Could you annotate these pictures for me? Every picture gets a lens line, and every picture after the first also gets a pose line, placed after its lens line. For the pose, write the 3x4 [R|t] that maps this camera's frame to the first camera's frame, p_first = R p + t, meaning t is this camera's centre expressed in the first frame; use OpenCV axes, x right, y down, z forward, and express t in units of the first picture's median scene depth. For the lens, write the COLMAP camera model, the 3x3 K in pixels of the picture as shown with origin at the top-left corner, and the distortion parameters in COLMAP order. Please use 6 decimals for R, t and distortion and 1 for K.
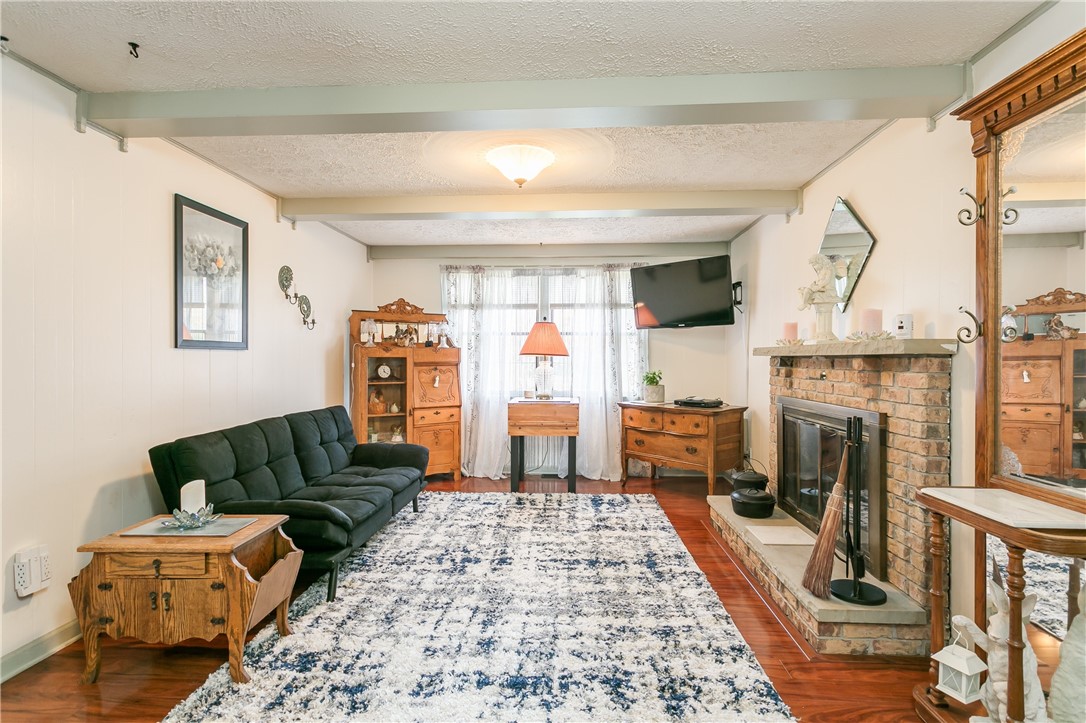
lens RADIAL K [[525.6, 0, 541.6], [0, 525.6, 361.0], [0, 0, 1]] dist [-0.000868, 0.002370]
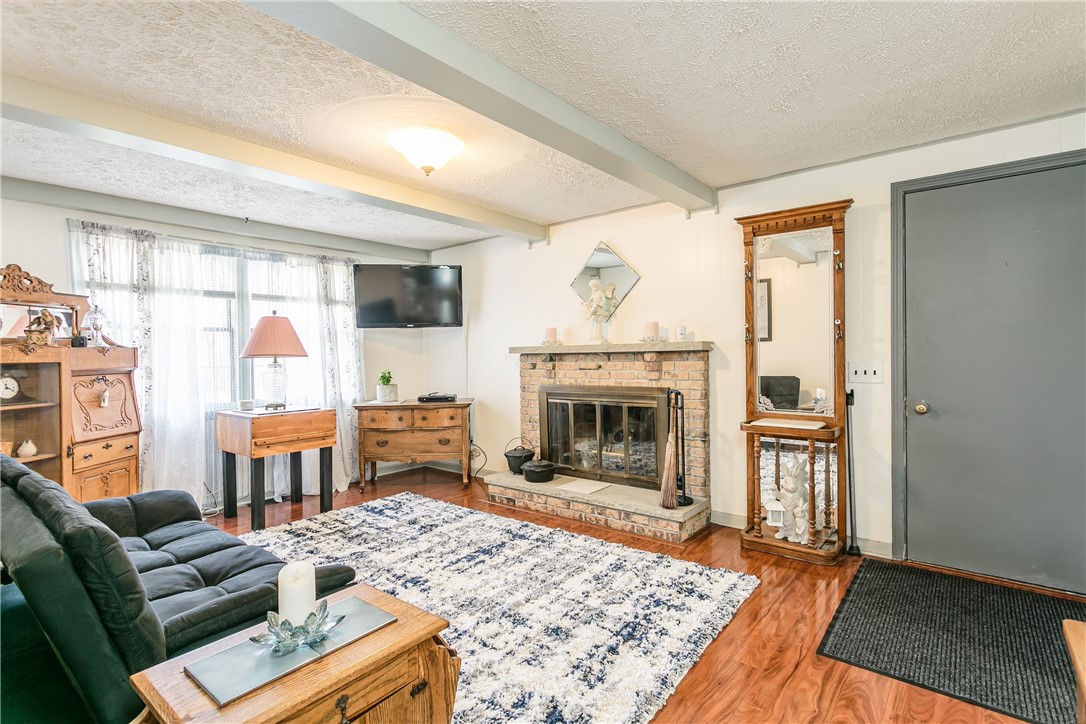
lens RADIAL K [[525.6, 0, 536.7], [0, 525.6, 357.5], [0, 0, 1]] dist [-0.000868, 0.002370]
pose [[0.594527, -0.015895, 0.803918, -0.519209], [0.022039, 0.999751, 0.003468, -0.003454], [-0.803773, 0.015656, 0.594730, 0.220978]]
